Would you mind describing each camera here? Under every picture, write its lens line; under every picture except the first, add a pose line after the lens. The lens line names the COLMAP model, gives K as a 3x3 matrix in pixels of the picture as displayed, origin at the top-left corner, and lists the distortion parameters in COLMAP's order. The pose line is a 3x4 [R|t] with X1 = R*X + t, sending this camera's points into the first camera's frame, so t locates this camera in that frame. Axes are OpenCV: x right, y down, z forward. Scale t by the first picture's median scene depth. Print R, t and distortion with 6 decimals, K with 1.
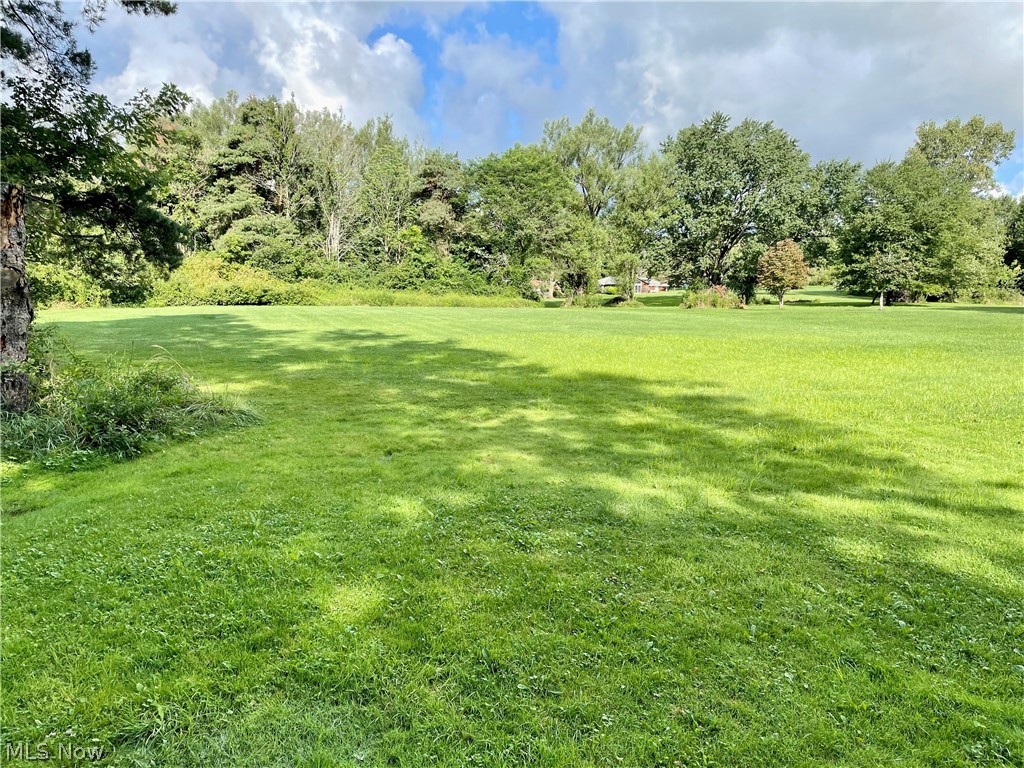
lens RADIAL K [[794.6, 0, 512.0], [0, 794.6, 384.0], [0, 0, 1]] dist [0.097510, -0.155162]
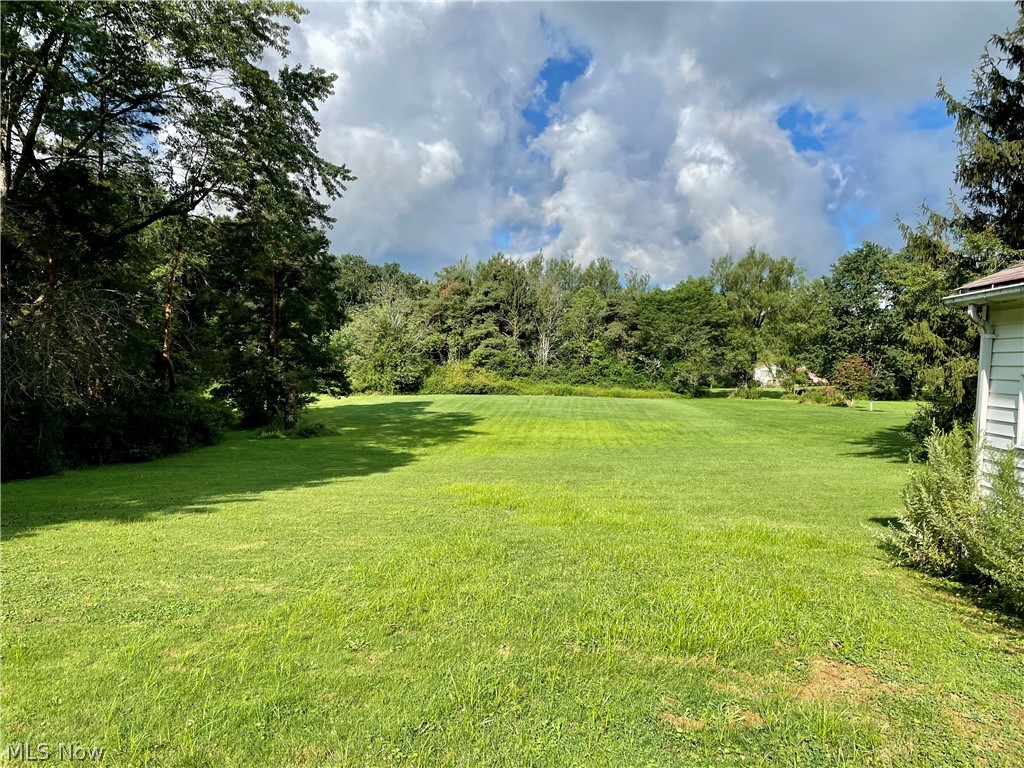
lens RADIAL K [[784.3, 0, 485.6], [0, 784.3, 385.8], [0, 0, 1]] dist [0.102567, 0.000484]
pose [[0.888522, 0.023027, -0.458256, 0.383760], [-0.063193, 0.995364, -0.072509, 0.001206], [0.454462, 0.093384, 0.885858, -0.384028]]
